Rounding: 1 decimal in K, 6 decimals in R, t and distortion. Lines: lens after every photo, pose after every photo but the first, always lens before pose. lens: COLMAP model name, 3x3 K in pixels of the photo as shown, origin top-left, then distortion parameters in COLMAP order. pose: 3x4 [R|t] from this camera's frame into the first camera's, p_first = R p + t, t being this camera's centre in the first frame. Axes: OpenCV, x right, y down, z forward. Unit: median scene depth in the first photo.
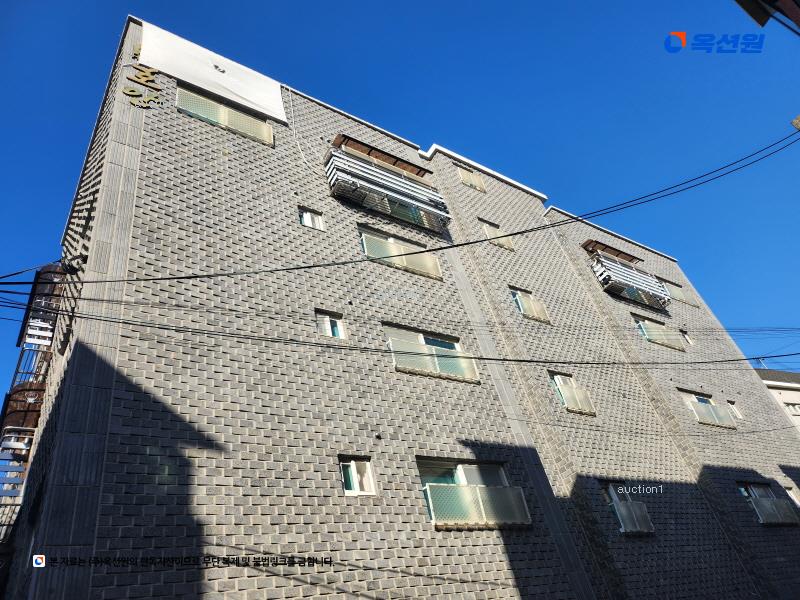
lens RADIAL K [[566.8, 0, 404.9], [0, 566.8, 298.4], [0, 0, 1]] dist [0.060469, -0.064887]
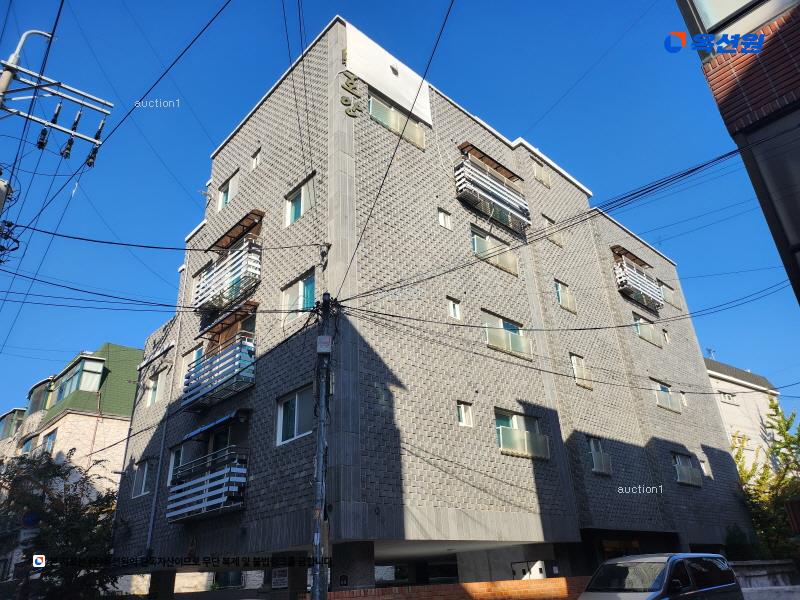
lens RADIAL K [[566.8, 0, 398.8], [0, 566.8, 303.1], [0, 0, 1]] dist [0.060469, -0.064887]
pose [[0.971734, 0.226682, 0.065944, -0.311087], [-0.235419, 0.951318, 0.198926, -0.190539], [-0.017641, -0.208828, 0.977793, -0.369590]]
